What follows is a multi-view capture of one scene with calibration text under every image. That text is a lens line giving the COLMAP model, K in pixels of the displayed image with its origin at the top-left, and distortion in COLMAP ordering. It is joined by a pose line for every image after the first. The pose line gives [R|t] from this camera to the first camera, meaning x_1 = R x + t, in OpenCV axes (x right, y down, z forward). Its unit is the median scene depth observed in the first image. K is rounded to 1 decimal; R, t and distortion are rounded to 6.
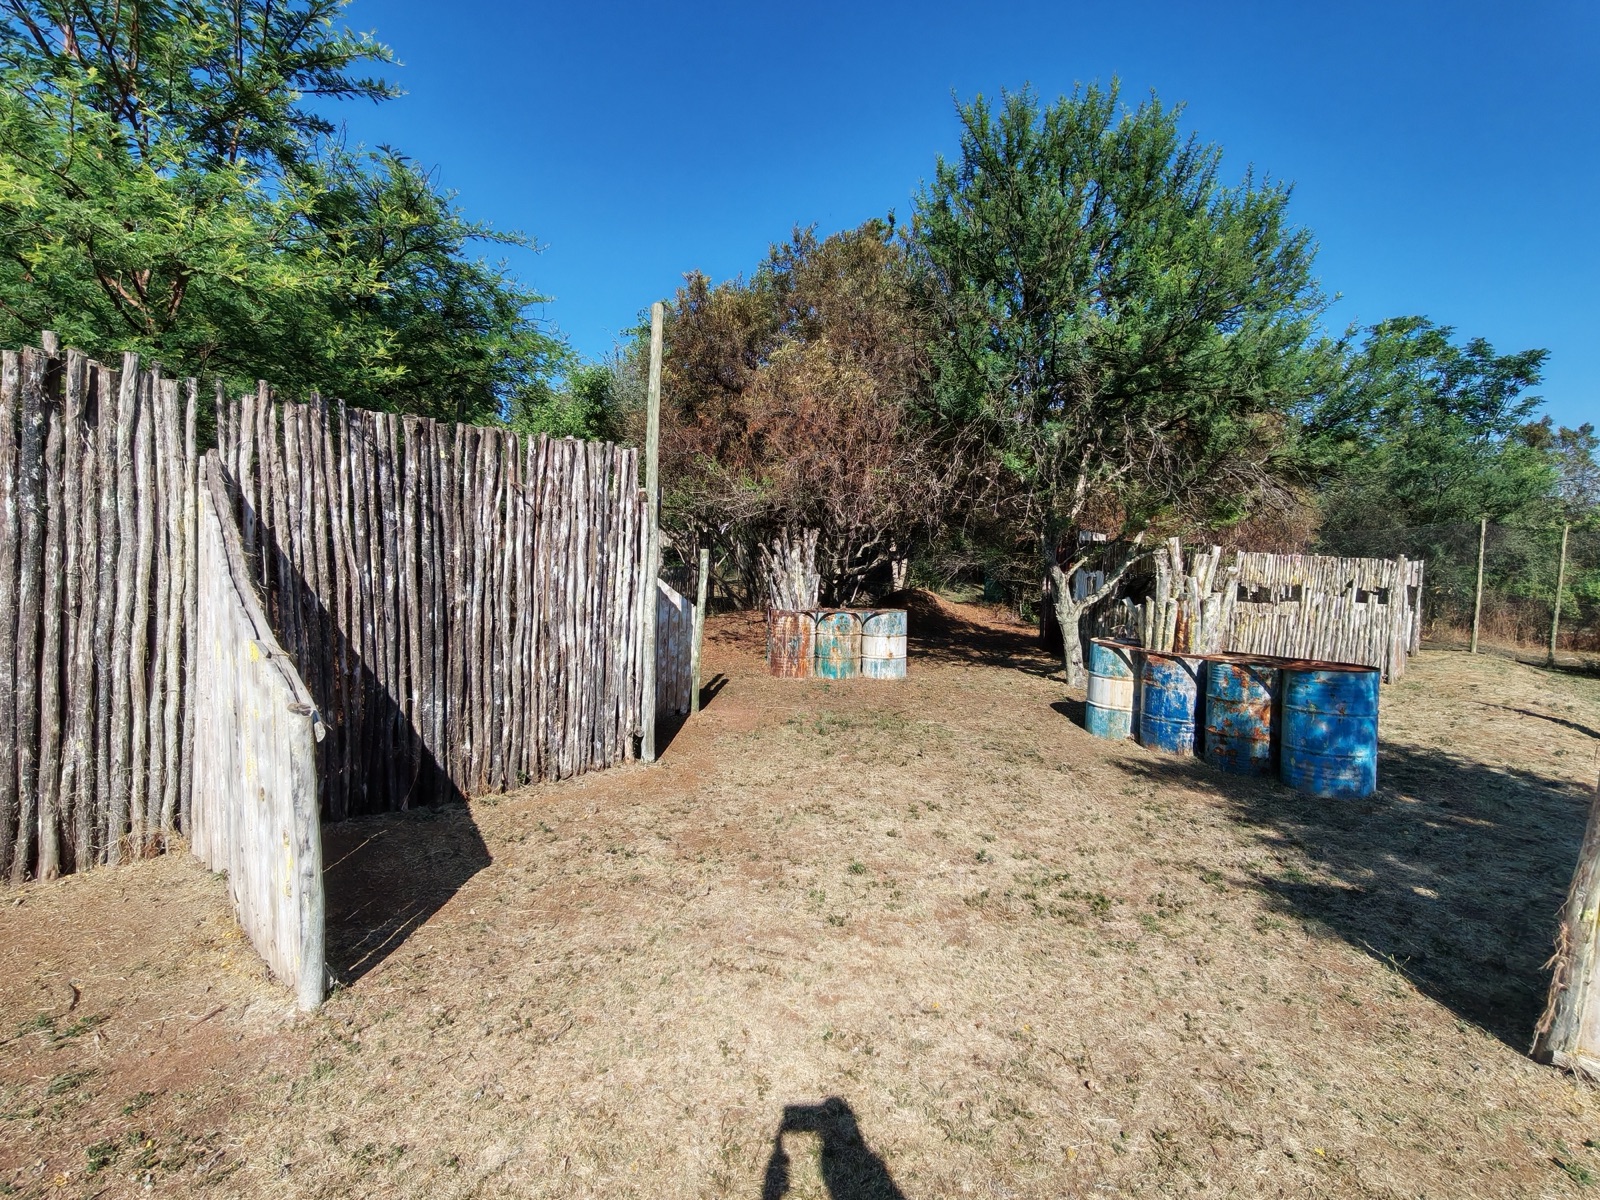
lens RADIAL K [[734.1, 0, 799.7], [0, 734.1, 605.6], [0, 0, 1]] dist [-0.005386, -0.000736]
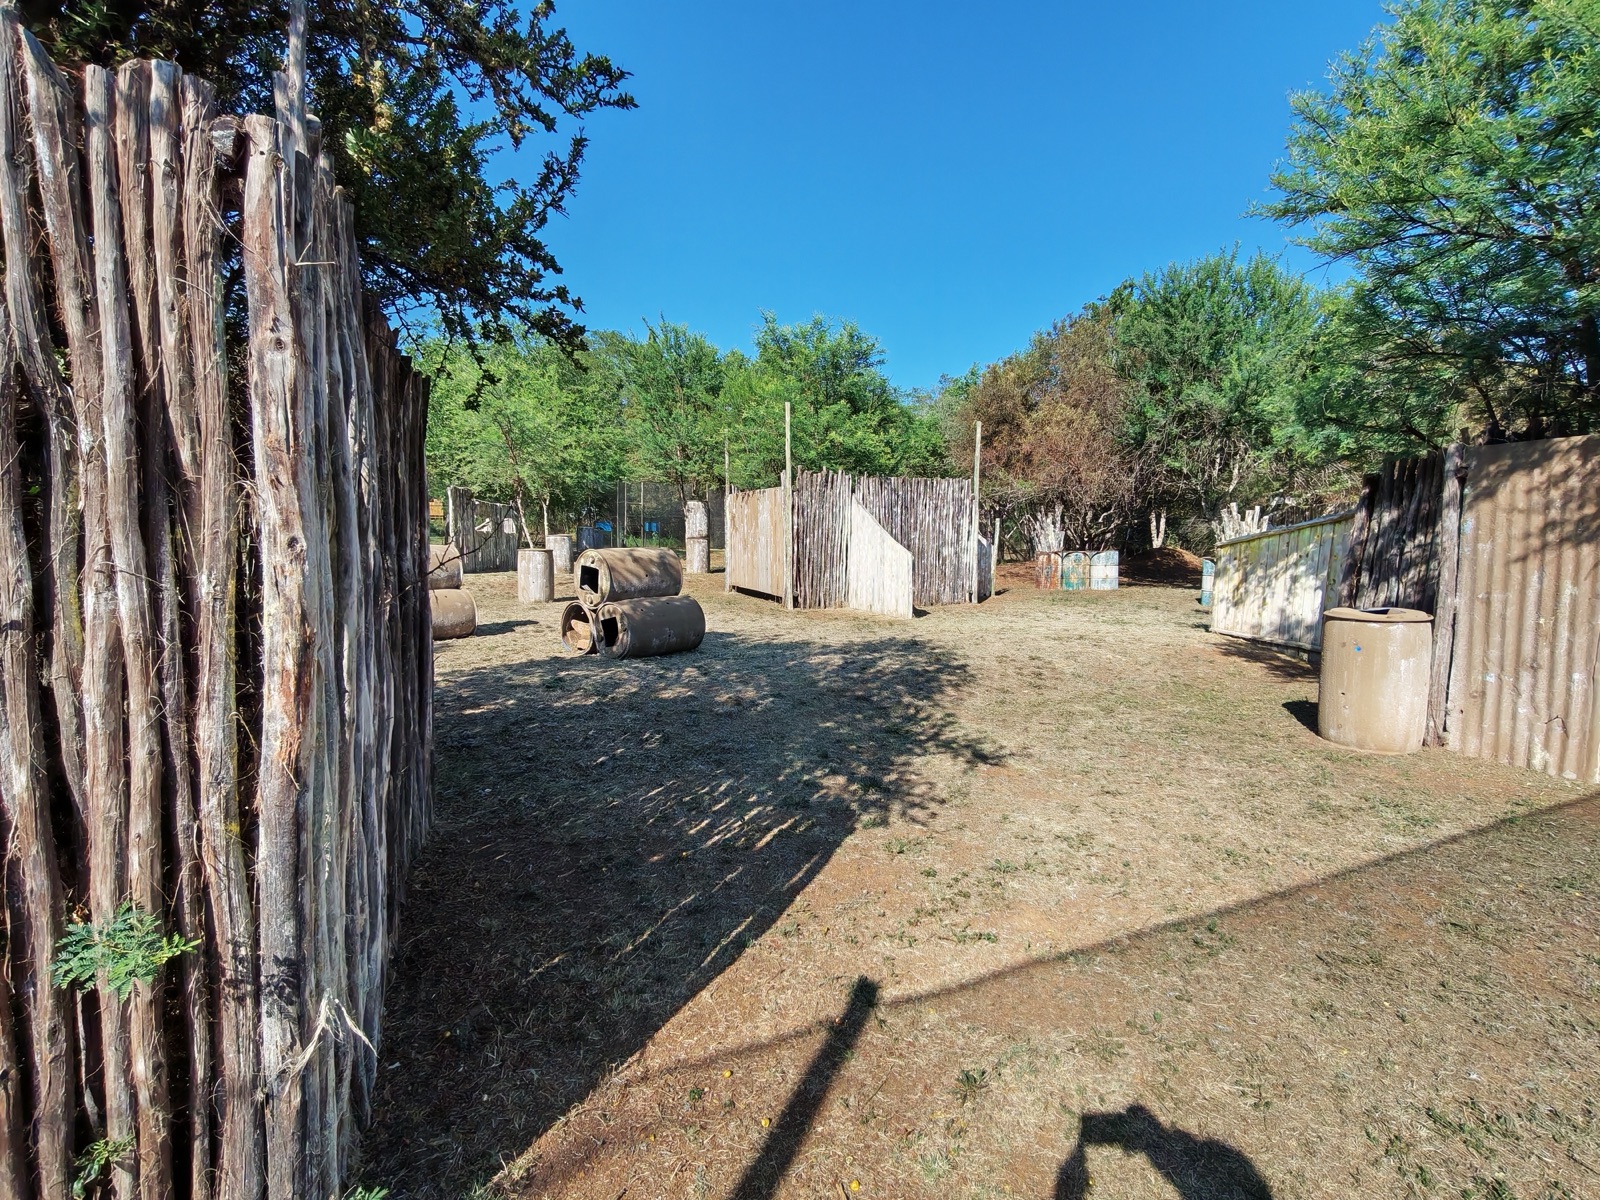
lens RADIAL K [[734.1, 0, 799.7], [0, 734.1, 605.6], [0, 0, 1]] dist [-0.005386, -0.000736]
pose [[0.924924, 0.002720, -0.380141, 0.223463], [0.007384, 0.999657, 0.025119, 0.177851], [0.380079, -0.026041, 0.924587, -1.791561]]
